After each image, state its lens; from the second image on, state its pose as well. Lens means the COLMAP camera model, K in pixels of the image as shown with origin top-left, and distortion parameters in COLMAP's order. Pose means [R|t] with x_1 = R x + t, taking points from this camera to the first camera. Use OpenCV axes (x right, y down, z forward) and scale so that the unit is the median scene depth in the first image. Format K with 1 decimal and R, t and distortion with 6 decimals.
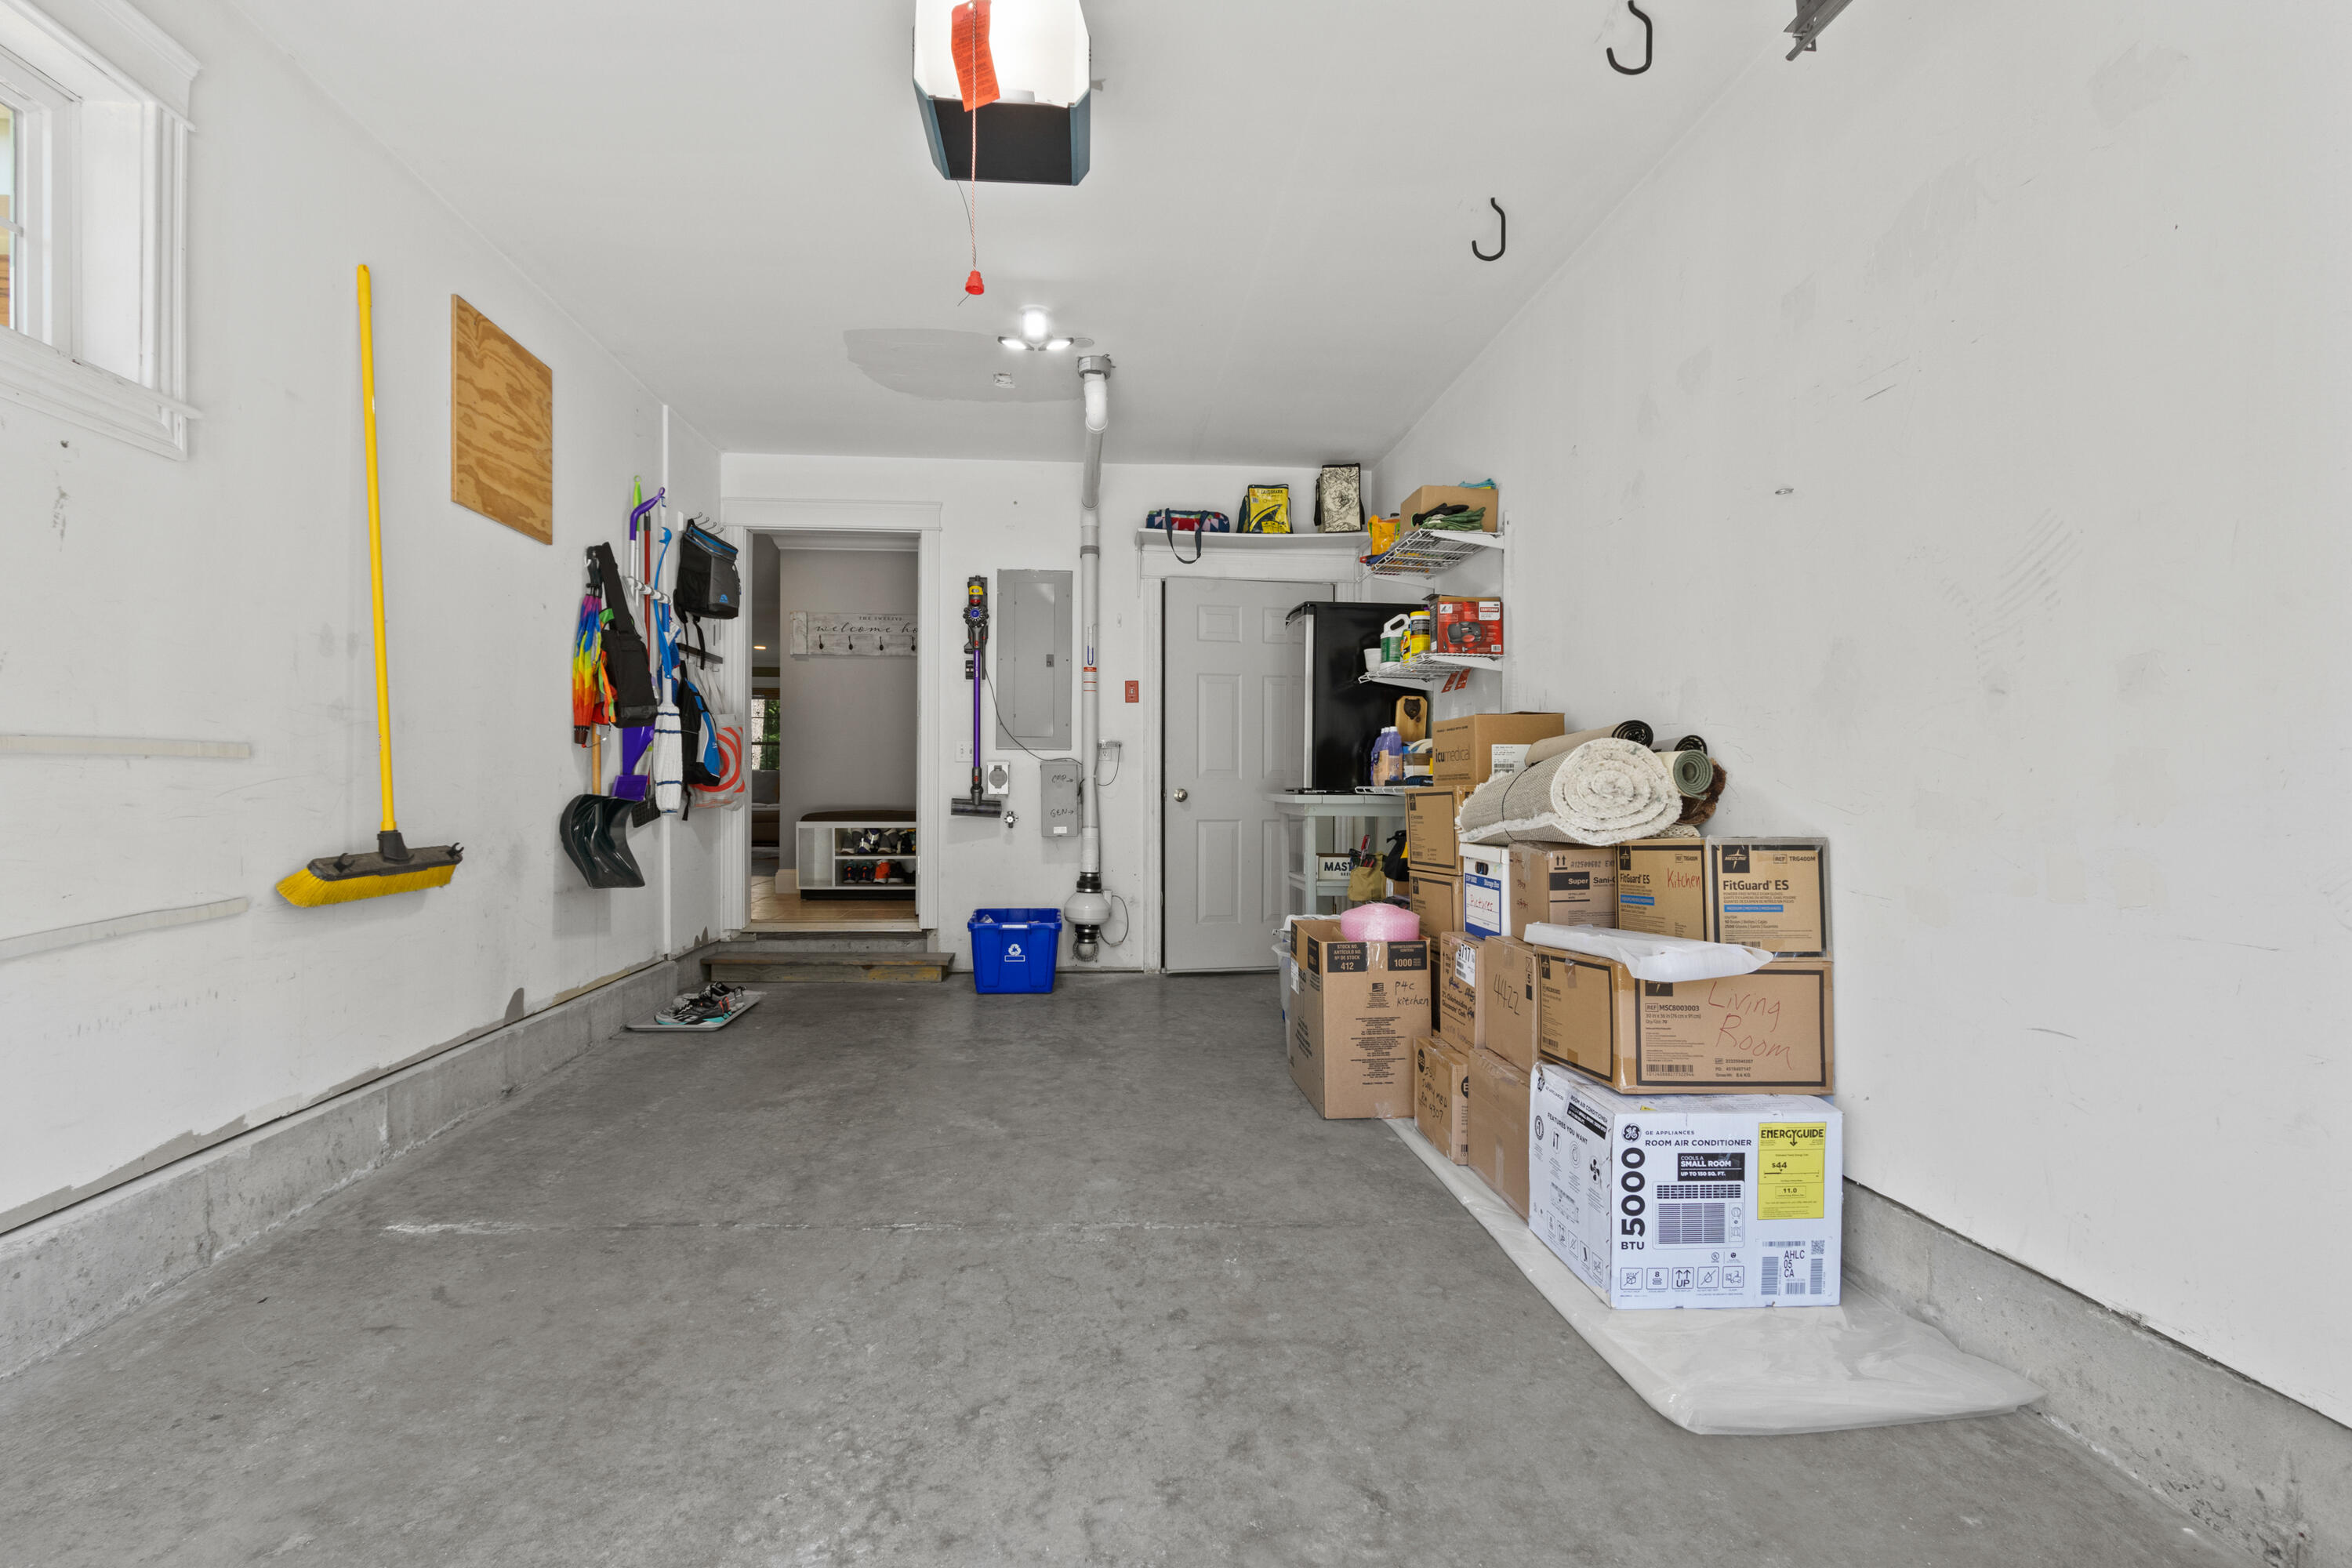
lens RADIAL K [[1137.7, 0, 1164.7], [0, 1137.7, 784.5], [0, 0, 1]] dist [0.000941, -0.000048]
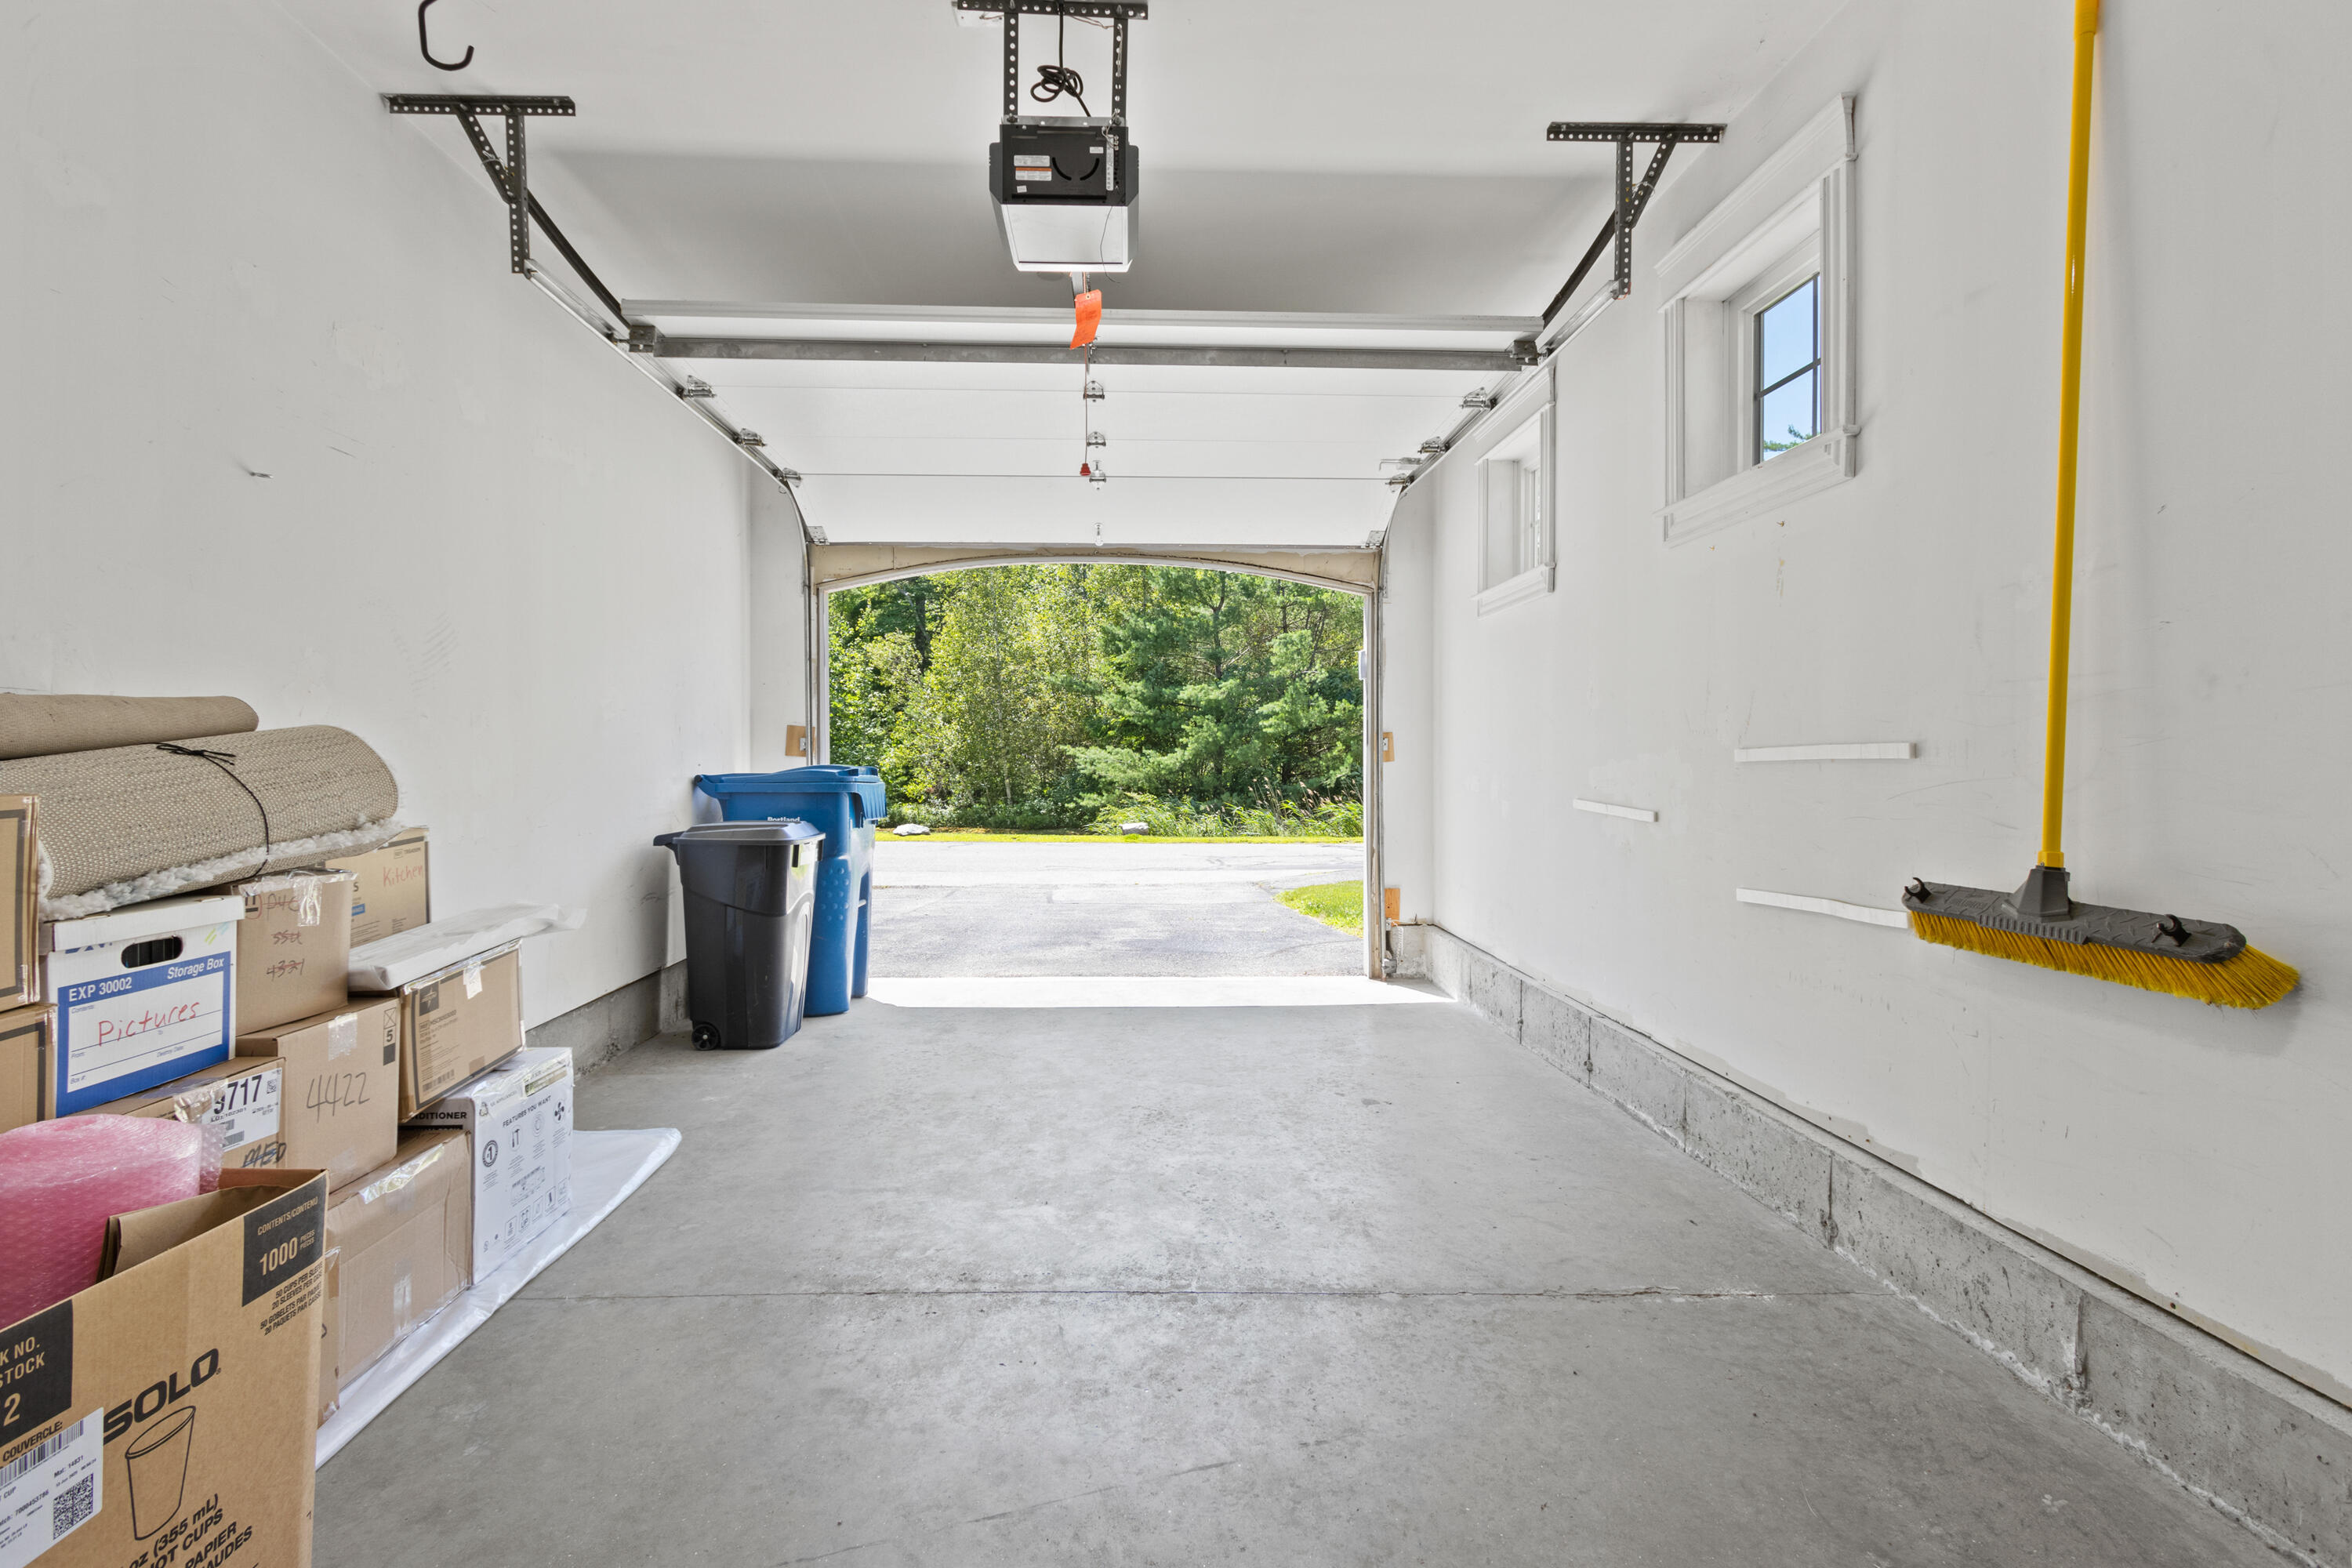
lens RADIAL K [[1137.7, 0, 1179.9], [0, 1137.7, 776.4], [0, 0, 1]] dist [0.000941, -0.000048]
pose [[-0.999142, 0.002753, 0.041315, -0.240896], [0.002893, 0.999990, 0.003331, -0.011437], [-0.041306, 0.003448, -0.999141, 1.704015]]
